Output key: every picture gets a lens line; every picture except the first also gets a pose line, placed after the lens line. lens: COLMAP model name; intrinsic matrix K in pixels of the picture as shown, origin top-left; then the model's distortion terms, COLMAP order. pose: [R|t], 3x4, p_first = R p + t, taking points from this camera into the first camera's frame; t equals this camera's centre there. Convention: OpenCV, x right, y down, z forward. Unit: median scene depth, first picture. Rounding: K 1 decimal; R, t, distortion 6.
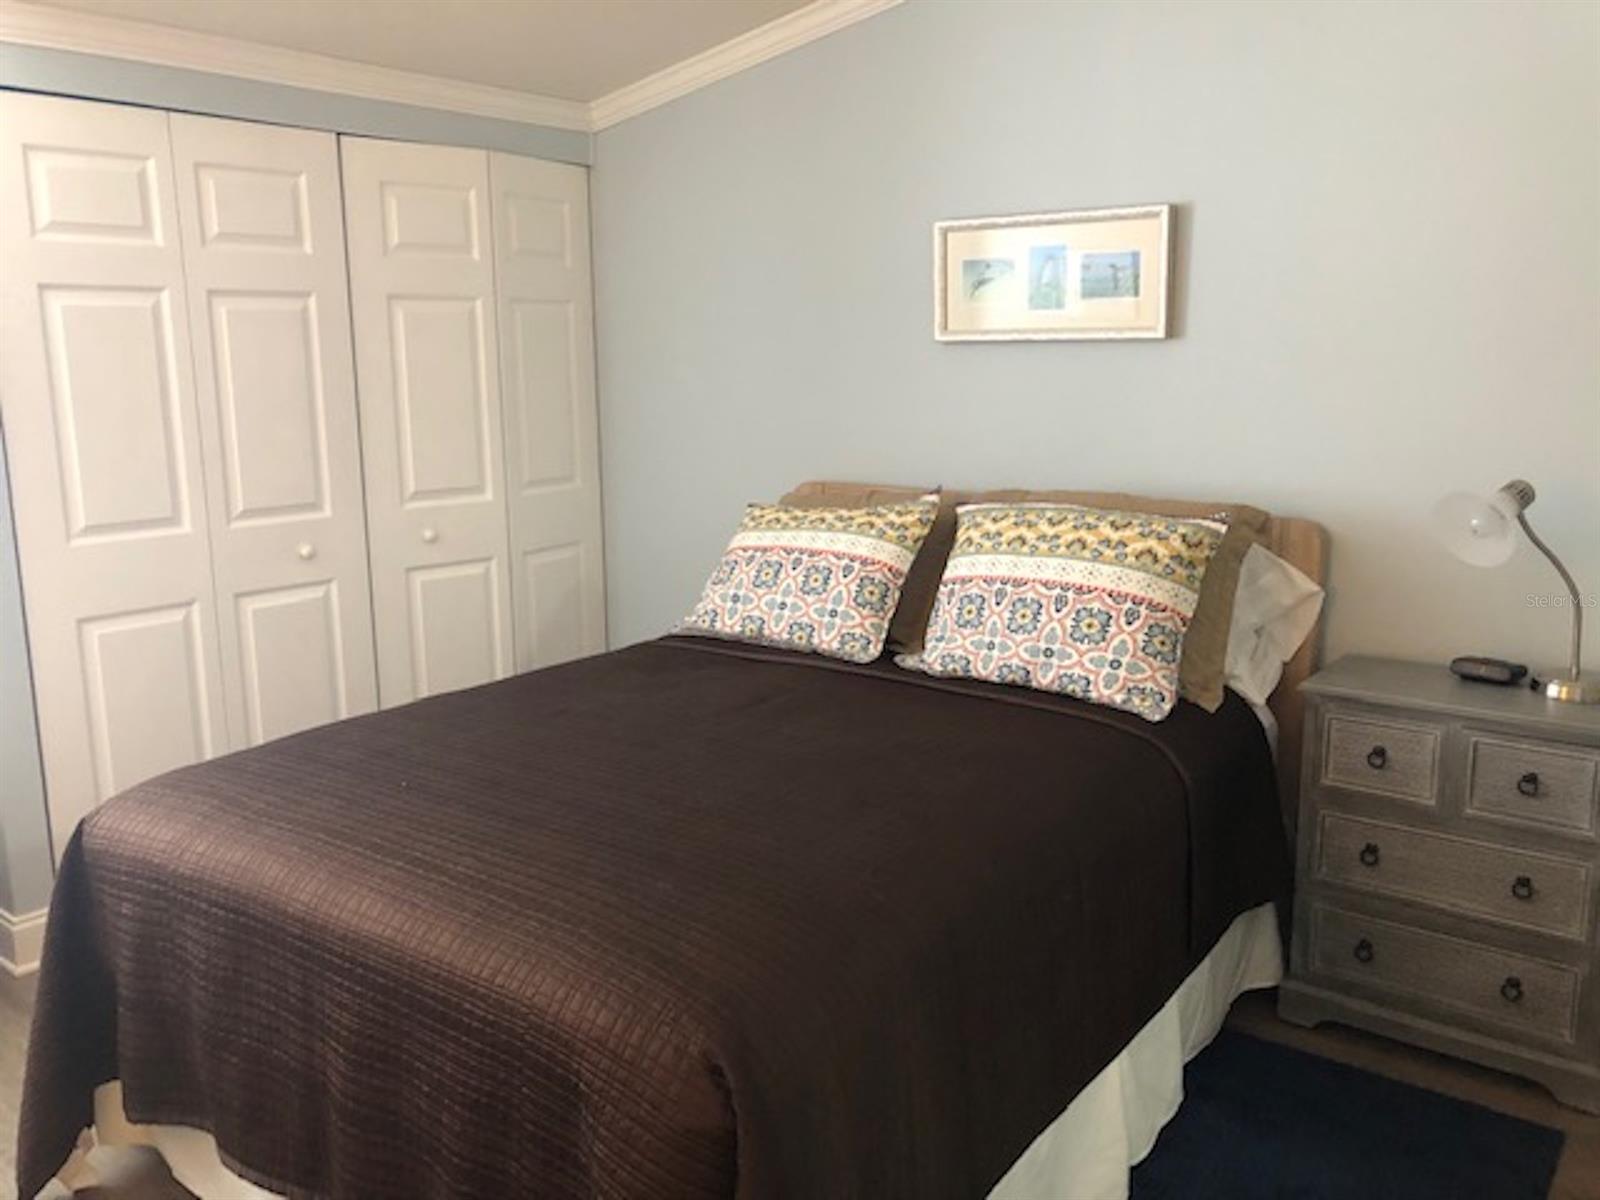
lens RADIAL K [[1379.7, 0, 797.8], [0, 1379.7, 599.7], [0, 0, 1]] dist [0.065038, 0.005780]
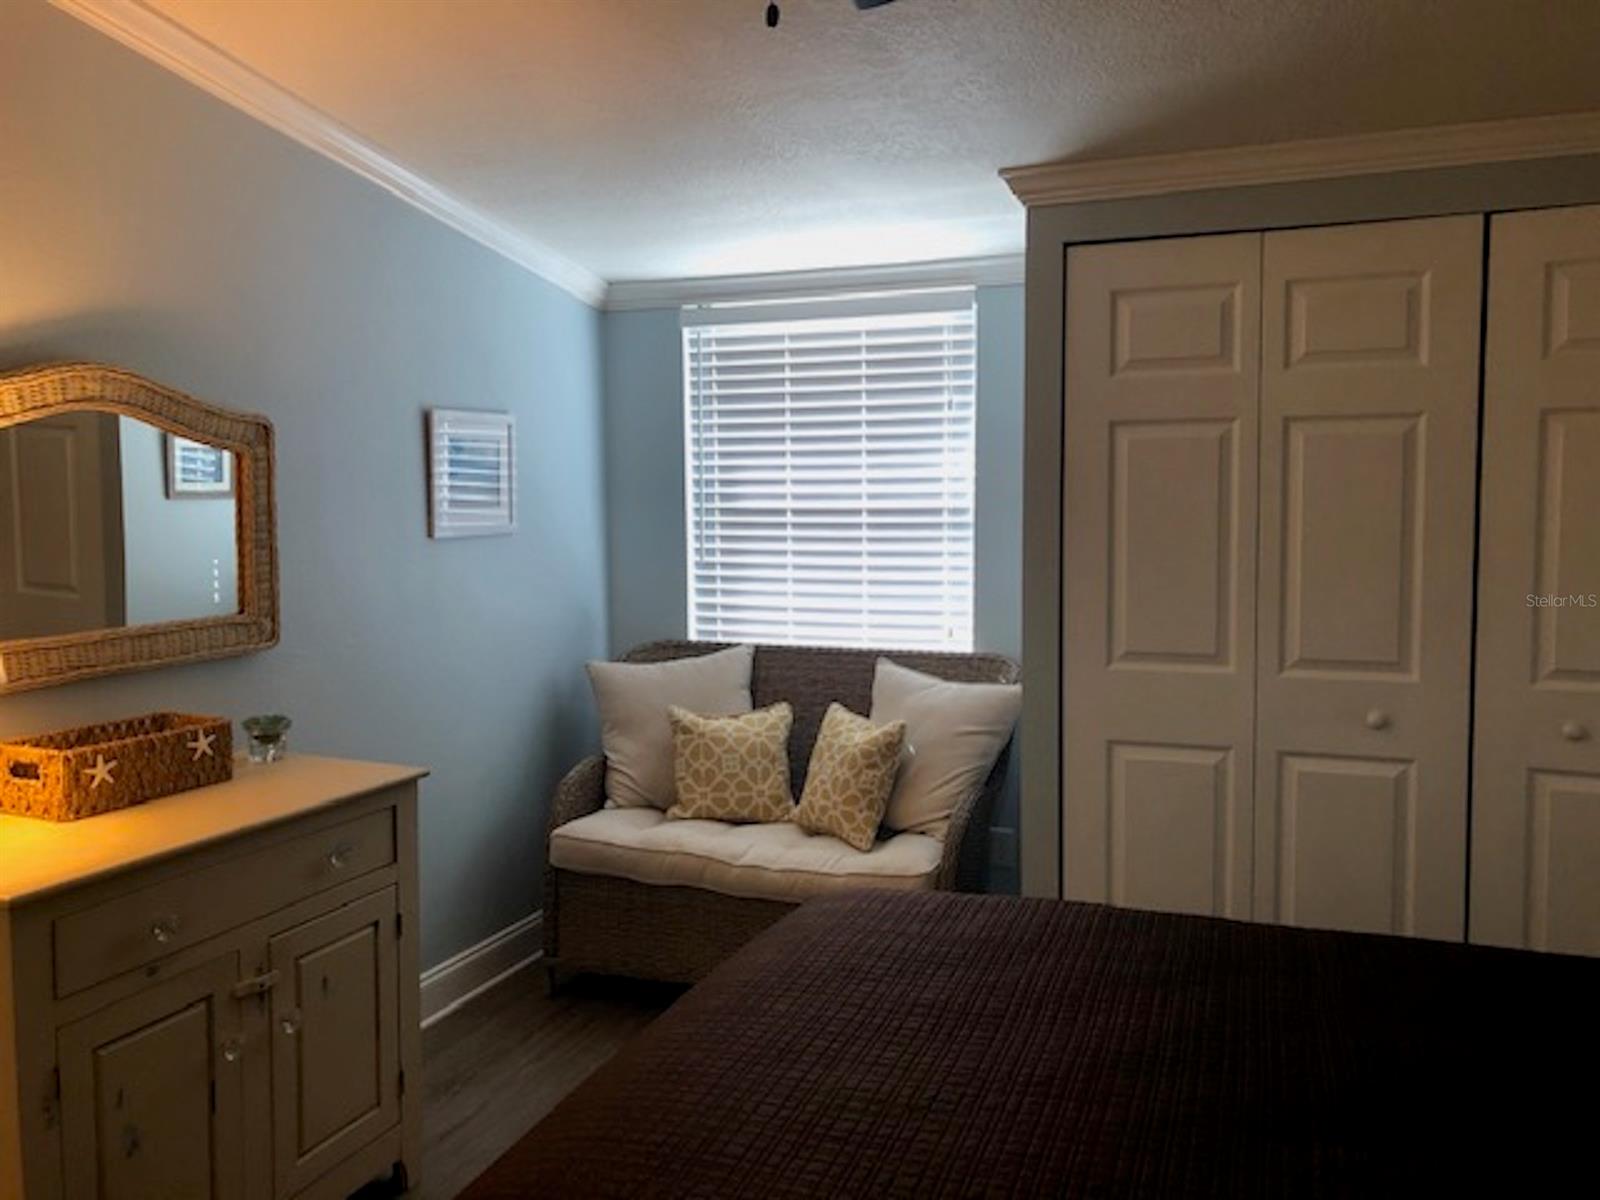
lens RADIAL K [[1379.7, 0, 798.9], [0, 1379.7, 592.0], [0, 0, 1]] dist [0.065038, 0.005780]
pose [[0.289522, 0.085467, -0.953348, 0.345990], [-0.172357, 0.984380, 0.035906, -0.082050], [0.941525, 0.153921, 0.299730, 0.426442]]
